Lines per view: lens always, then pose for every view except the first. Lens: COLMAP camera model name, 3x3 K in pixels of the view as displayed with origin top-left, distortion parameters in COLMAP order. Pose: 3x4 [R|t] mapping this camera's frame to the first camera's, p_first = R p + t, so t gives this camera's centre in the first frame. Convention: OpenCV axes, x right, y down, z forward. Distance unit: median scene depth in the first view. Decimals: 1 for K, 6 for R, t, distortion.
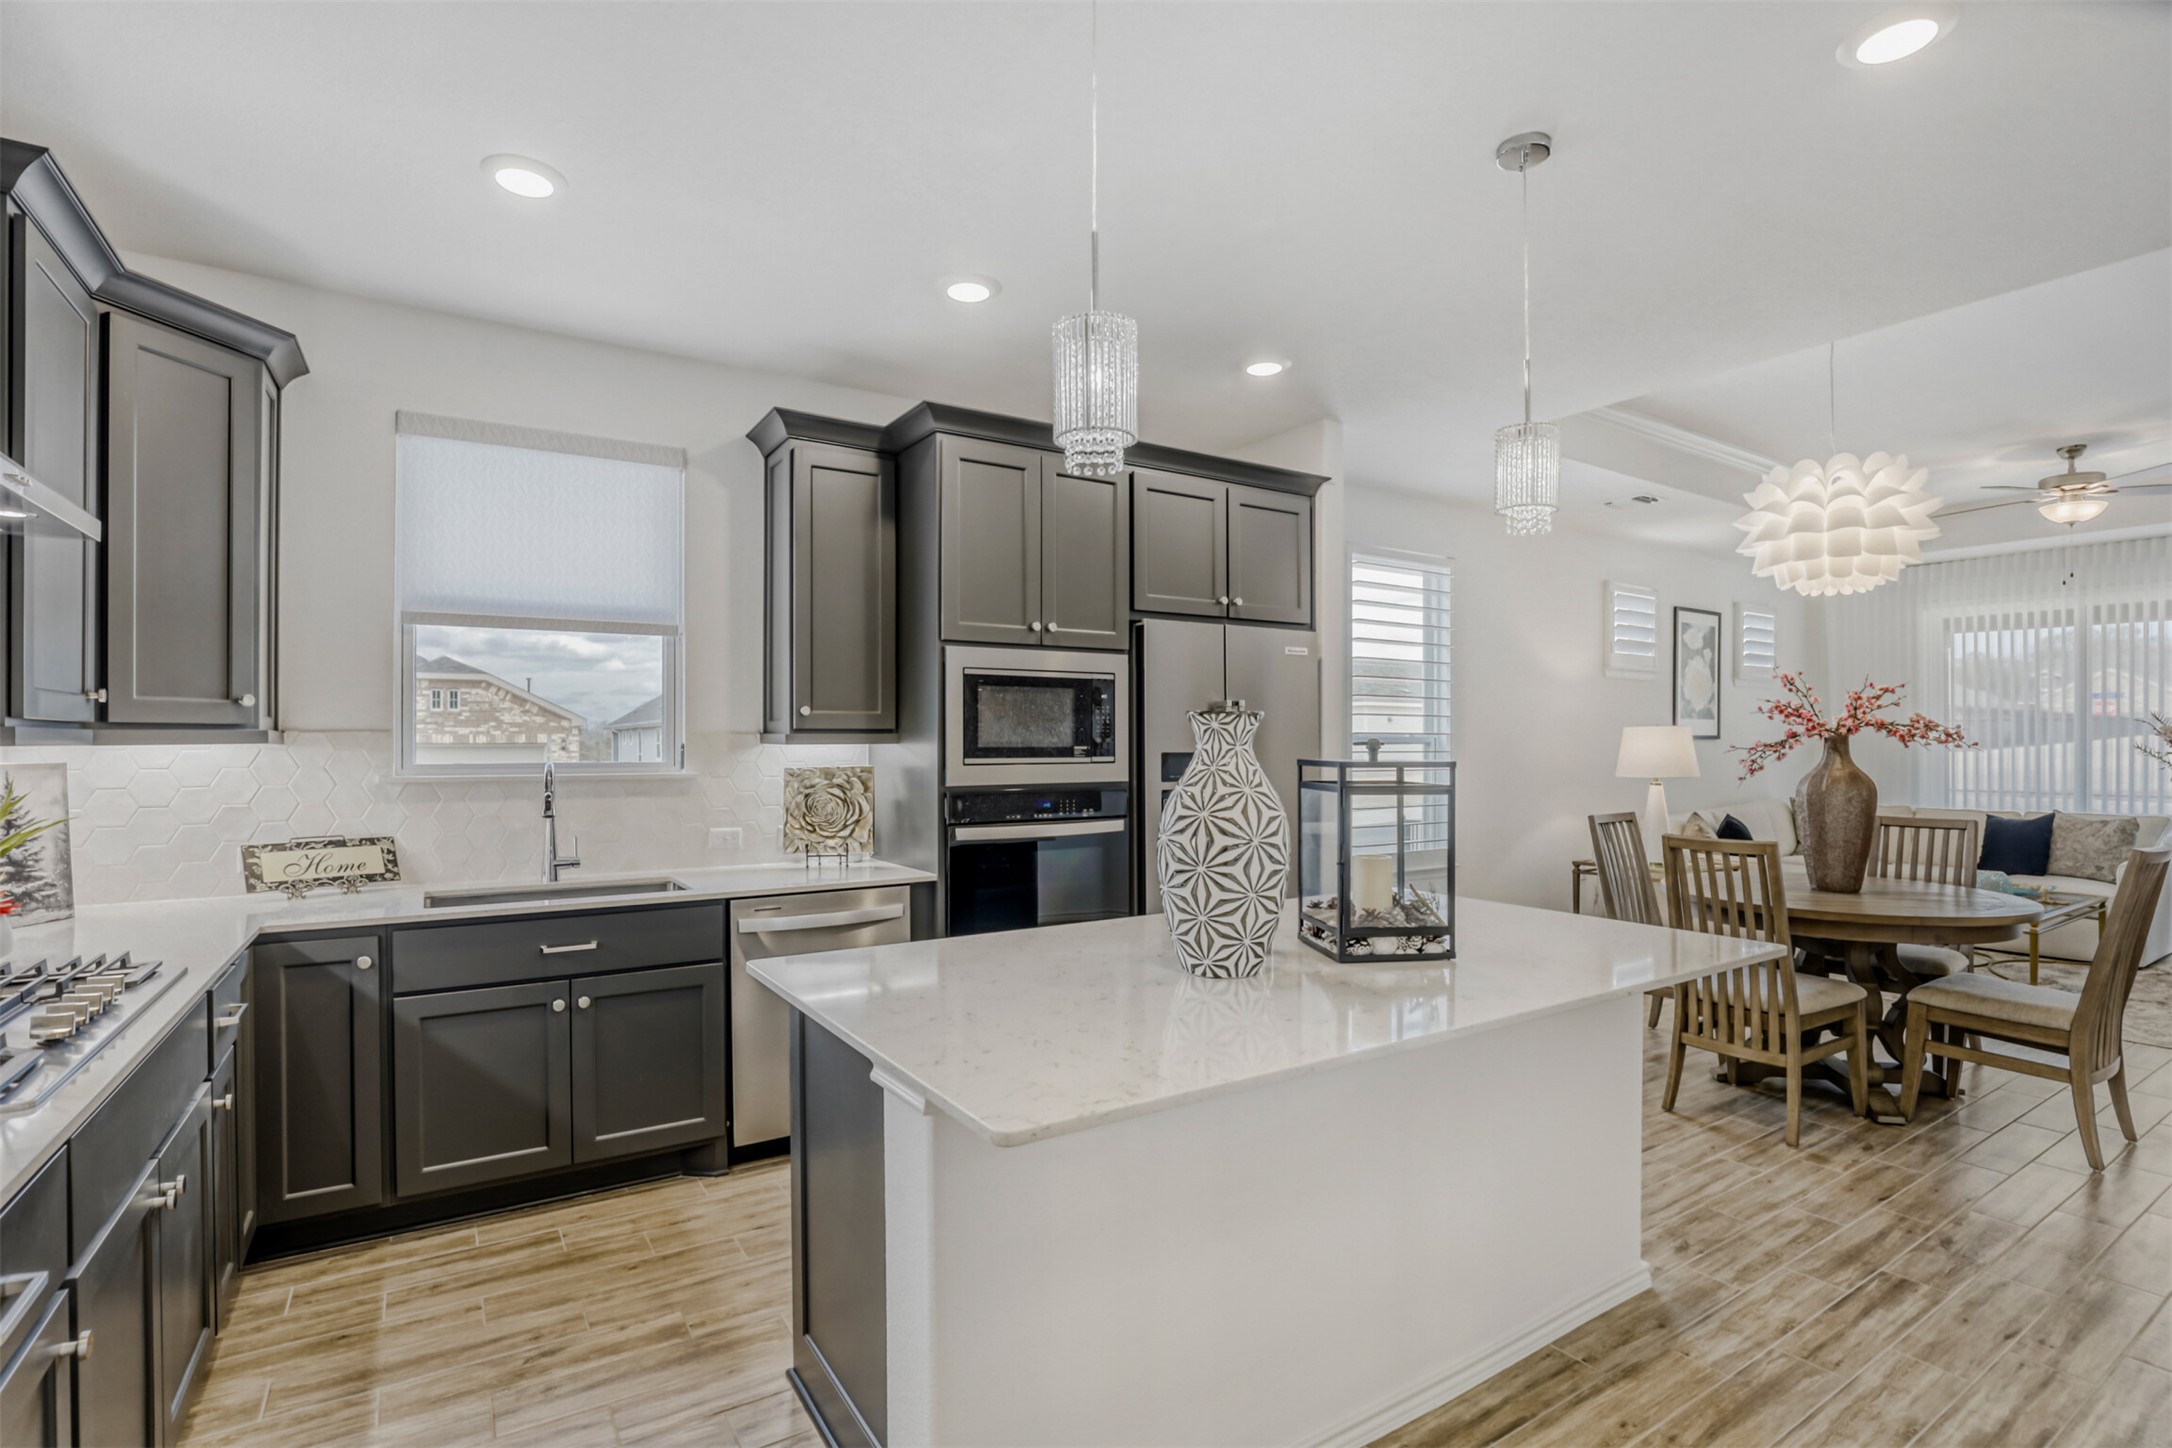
lens RADIAL K [[1031.7, 0, 1057.8], [0, 1031.7, 740.4], [0, 0, 1]] dist [-0.000694, -0.000098]
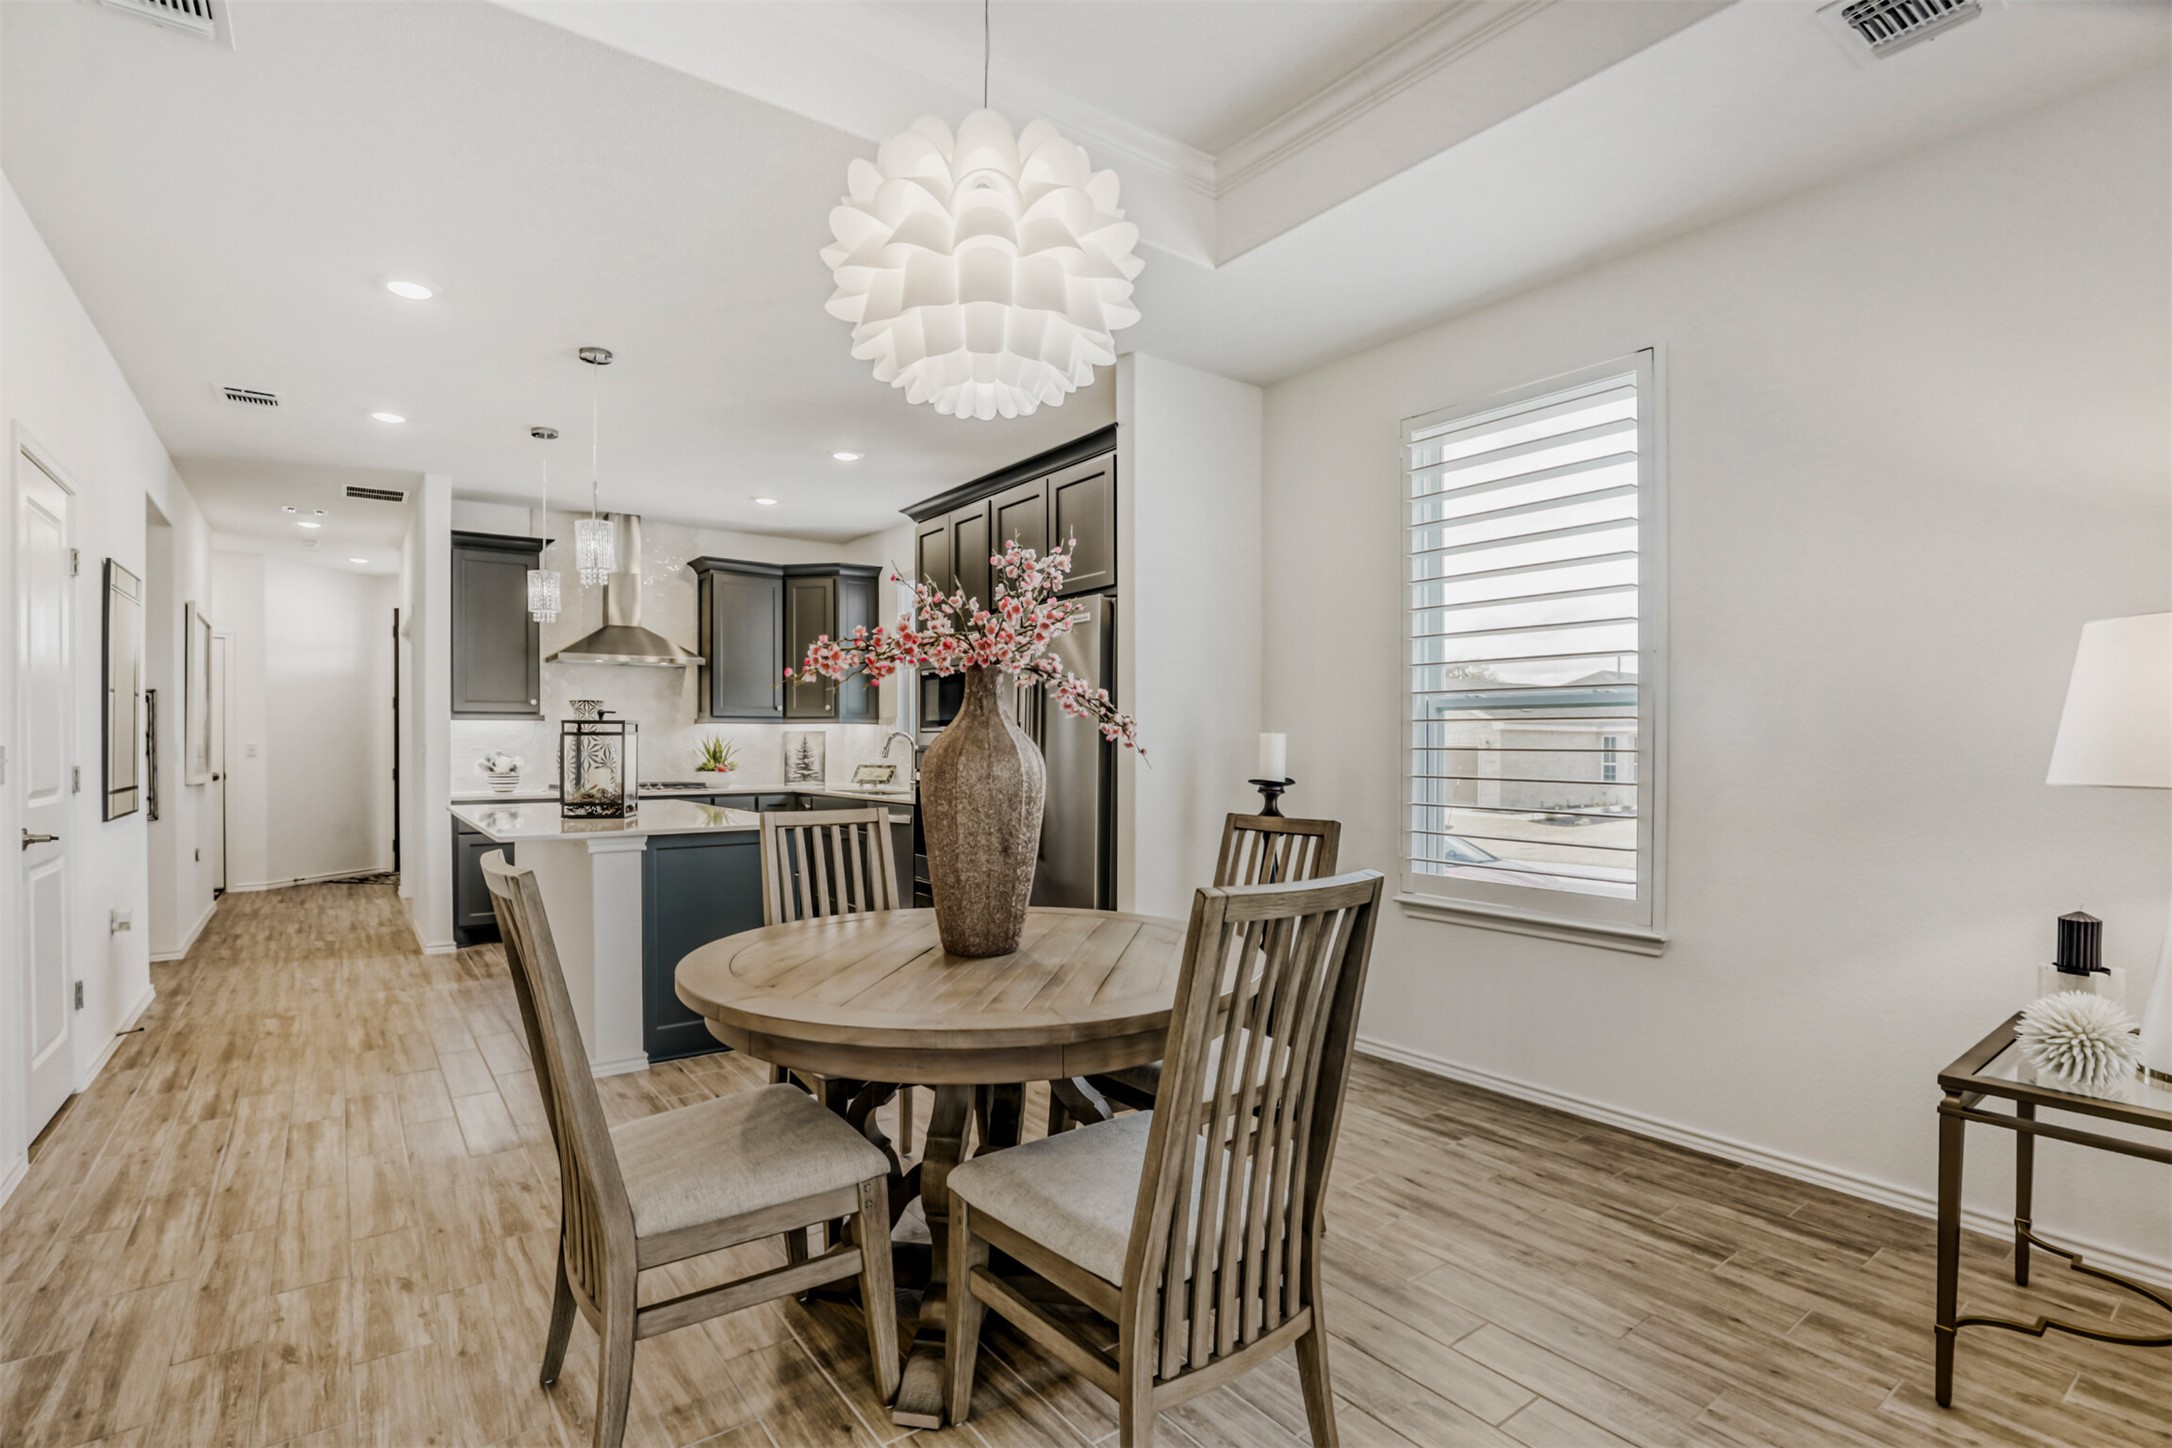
lens RADIAL K [[1031.7, 0, 1057.8], [0, 1031.7, 740.4], [0, 0, 1]] dist [-0.000694, -0.000098]
pose [[0.071755, -0.004981, -0.997410, 1.971346], [0.003175, 0.999984, -0.004765, 0.063807], [0.997417, -0.002825, 0.071770, 1.453148]]
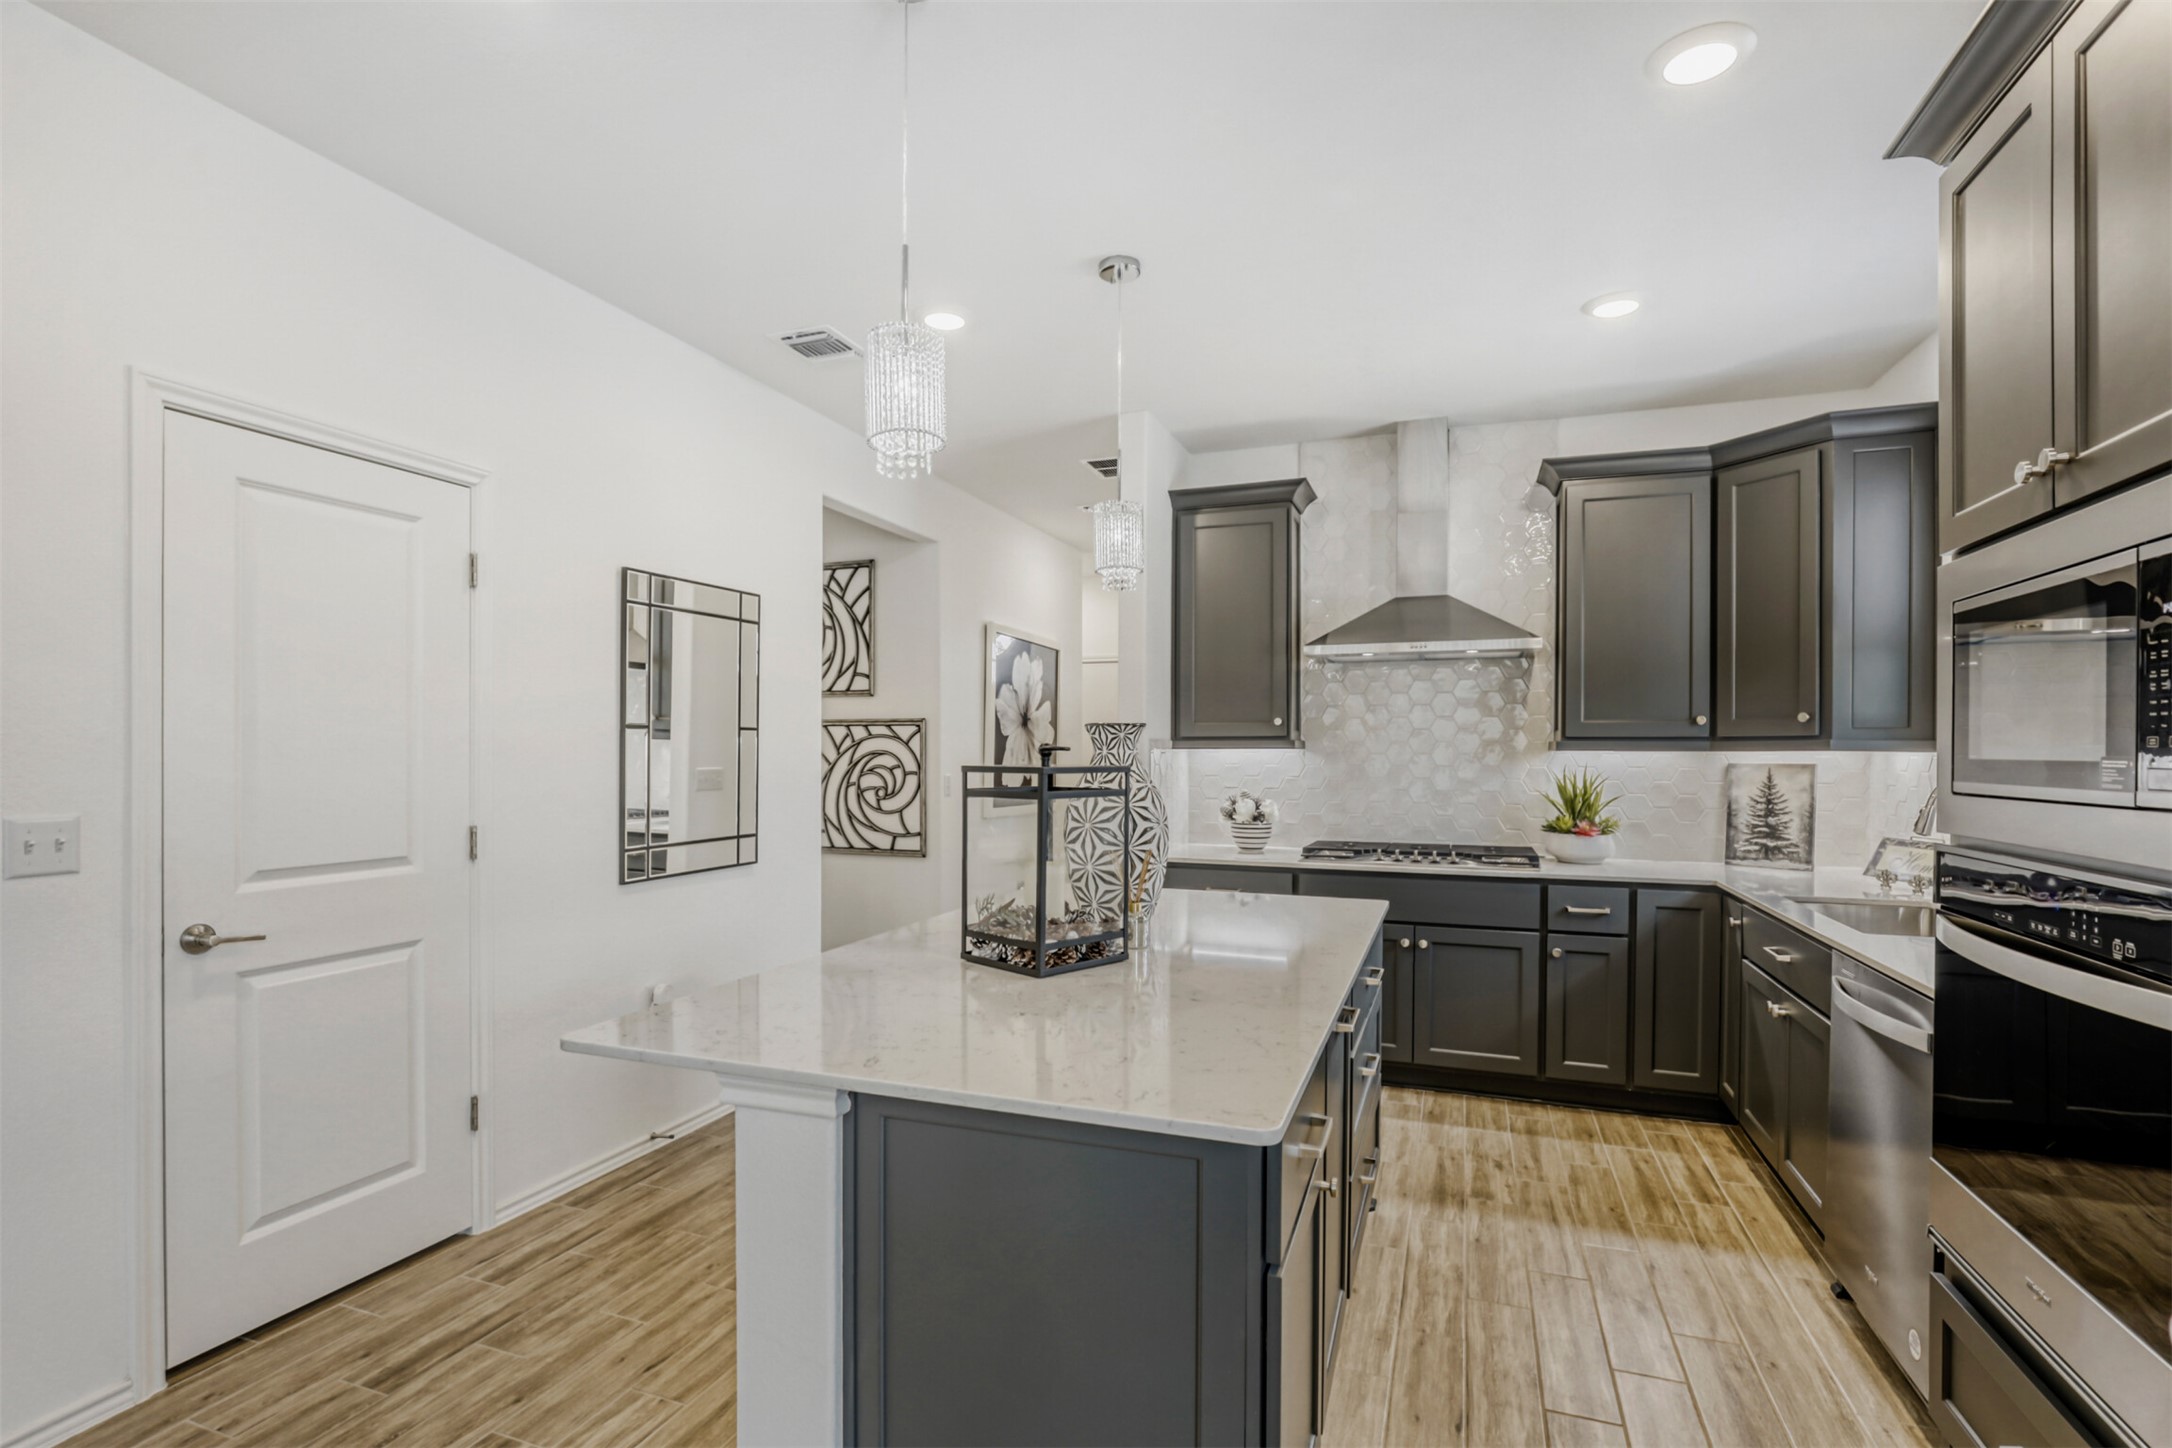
lens RADIAL K [[1034.5, 0, 1082.6], [0, 1034.5, 759.1], [0, 0, 1]] dist [-0.004571, -0.000663]
pose [[-0.784898, 0.003292, -0.619616, 0.743365], [-0.002499, 0.999961, 0.008477, 0.005591], [0.619620, 0.008202, -0.784859, 1.510584]]
